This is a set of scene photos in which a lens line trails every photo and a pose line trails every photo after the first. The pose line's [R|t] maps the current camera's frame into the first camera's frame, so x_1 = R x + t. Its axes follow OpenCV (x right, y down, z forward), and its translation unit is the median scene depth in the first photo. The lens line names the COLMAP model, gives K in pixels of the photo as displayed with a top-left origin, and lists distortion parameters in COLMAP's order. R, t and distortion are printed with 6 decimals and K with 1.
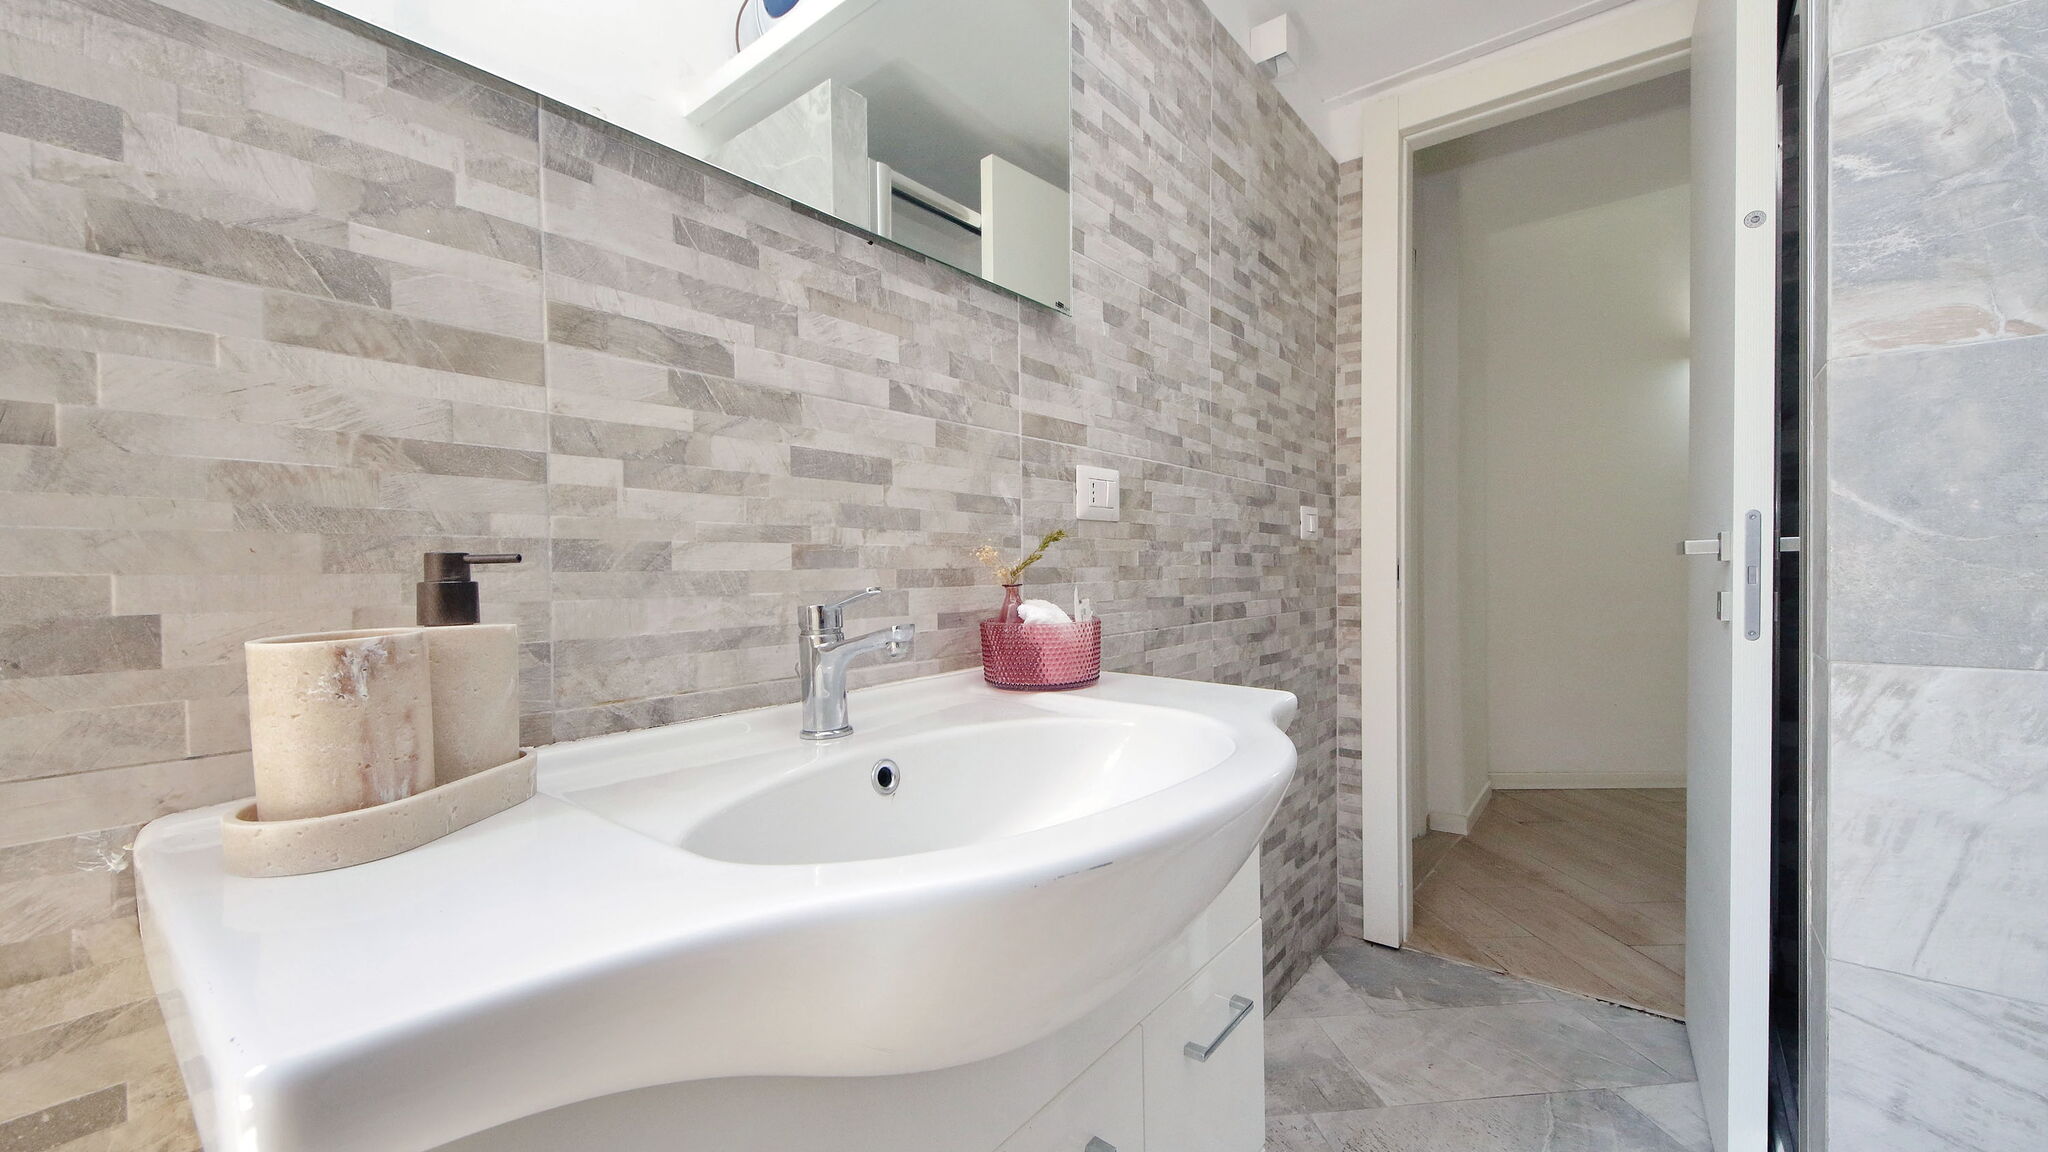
lens RADIAL K [[771.4, 0, 1037.1], [0, 771.4, 576.2], [0, 0, 1]] dist [0.020510, -0.006569]
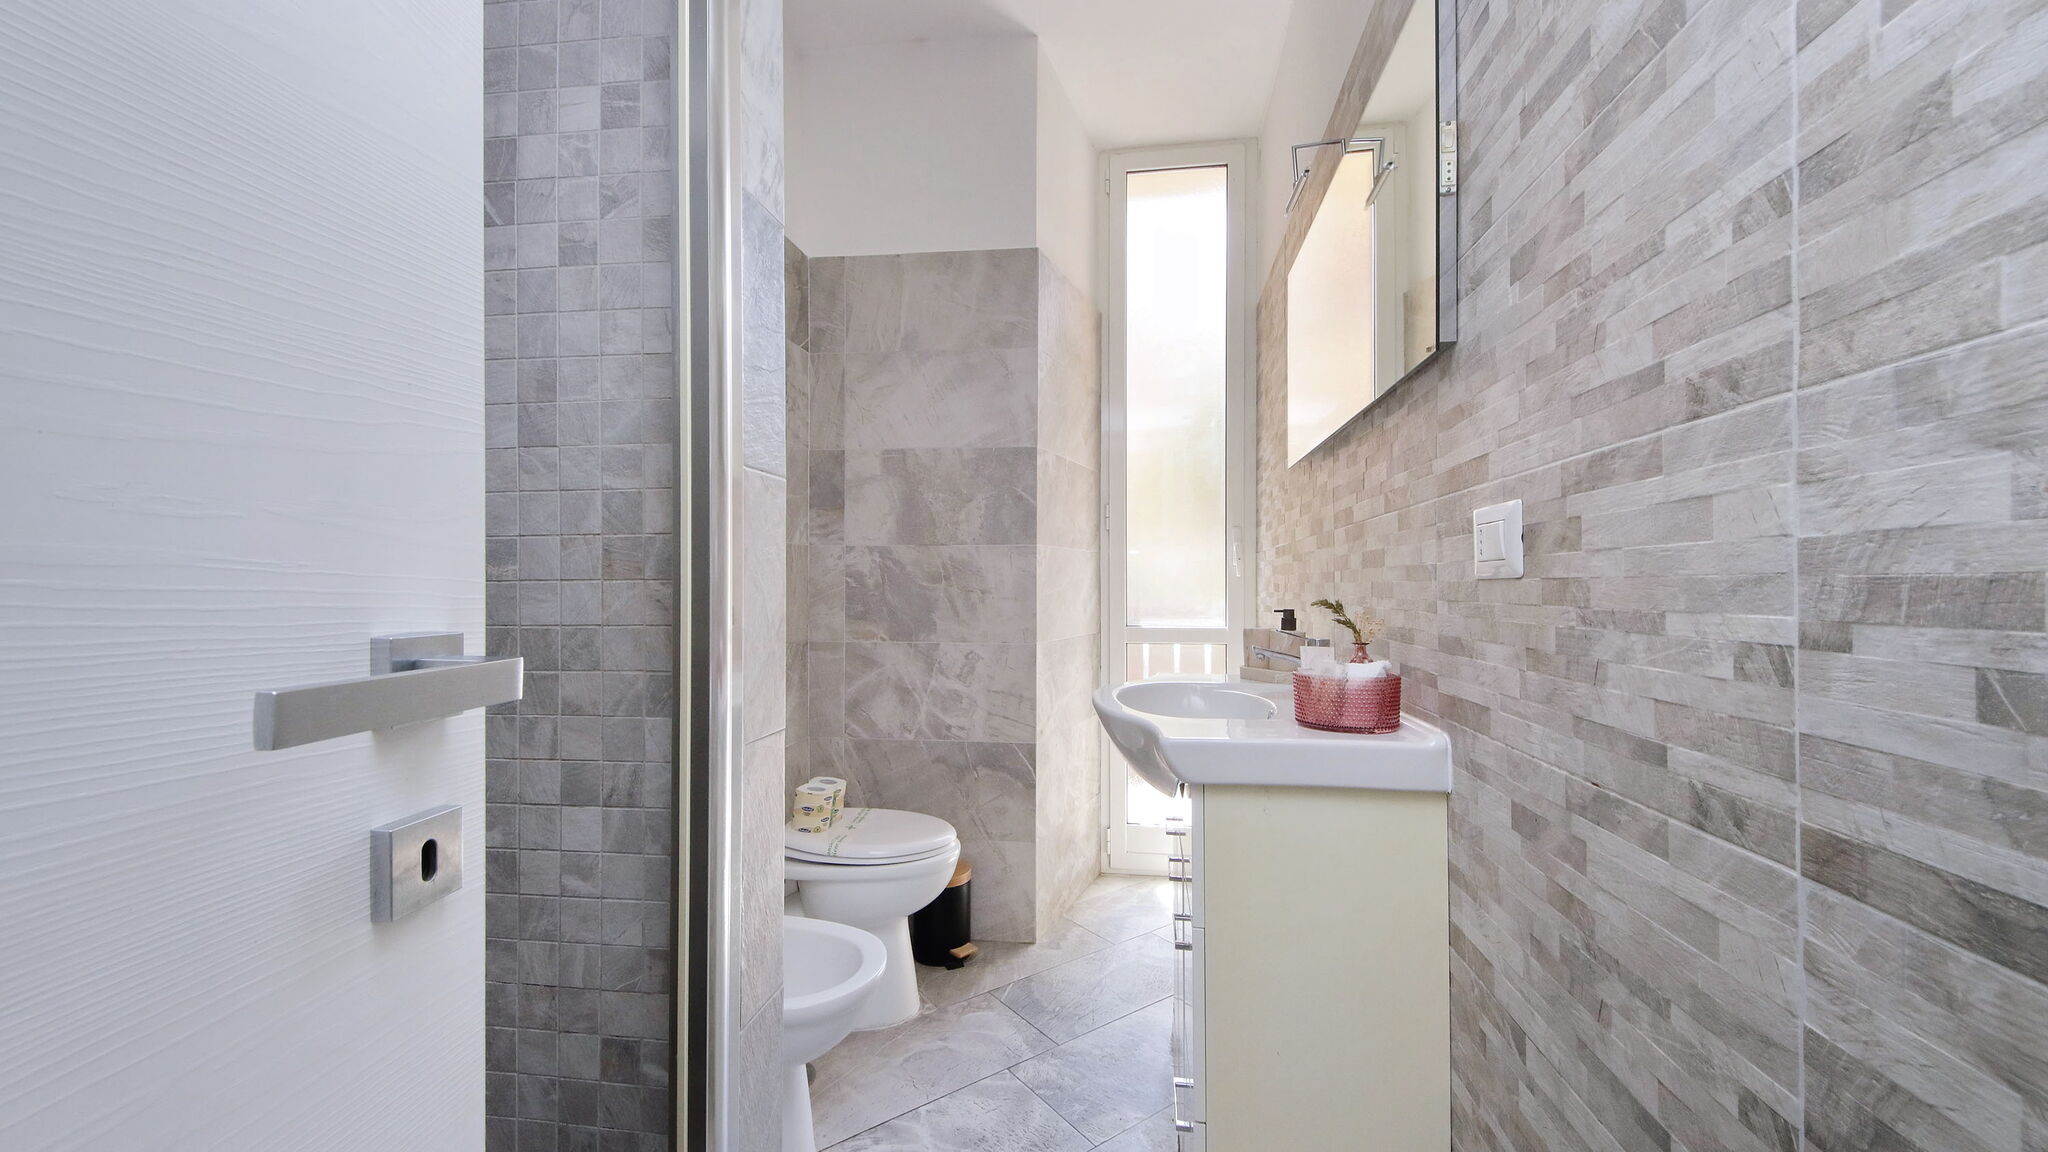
lens RADIAL K [[771.4, 0, 1037.1], [0, 771.4, 576.2], [0, 0, 1]] dist [0.020510, -0.006569]
pose [[-0.853569, 0.005137, -0.520954, 0.693537], [0.003710, 0.999986, 0.003781, -0.066956], [0.520967, 0.001295, -0.853576, 1.183866]]
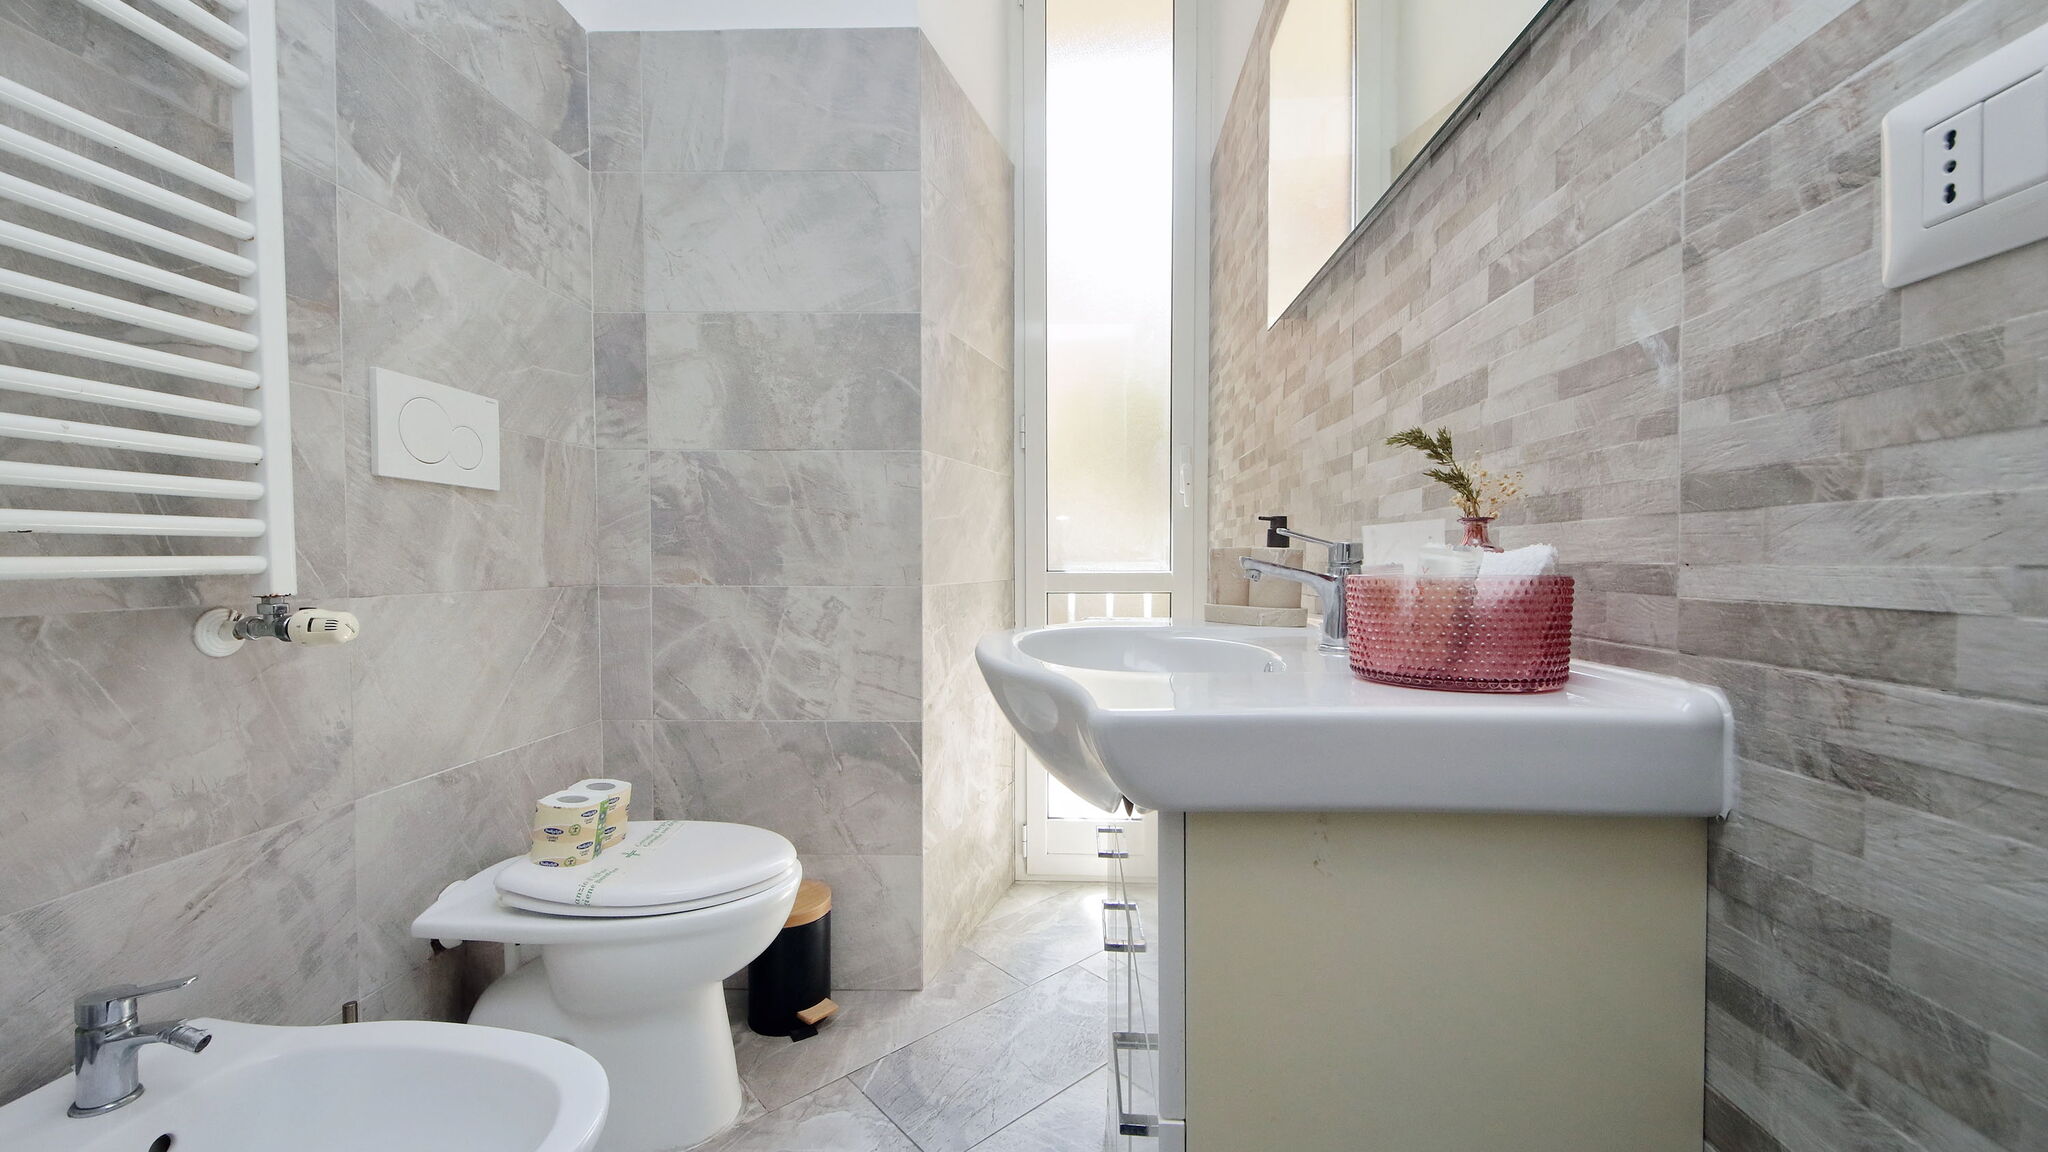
lens RADIAL K [[771.4, 0, 1037.1], [0, 771.4, 576.2], [0, 0, 1]] dist [0.020510, -0.006569]
pose [[-0.802183, 0.024728, -0.596566, 0.421546], [0.004601, 0.999368, 0.035238, 0.022527], [0.597061, 0.025522, -0.801790, 0.861922]]
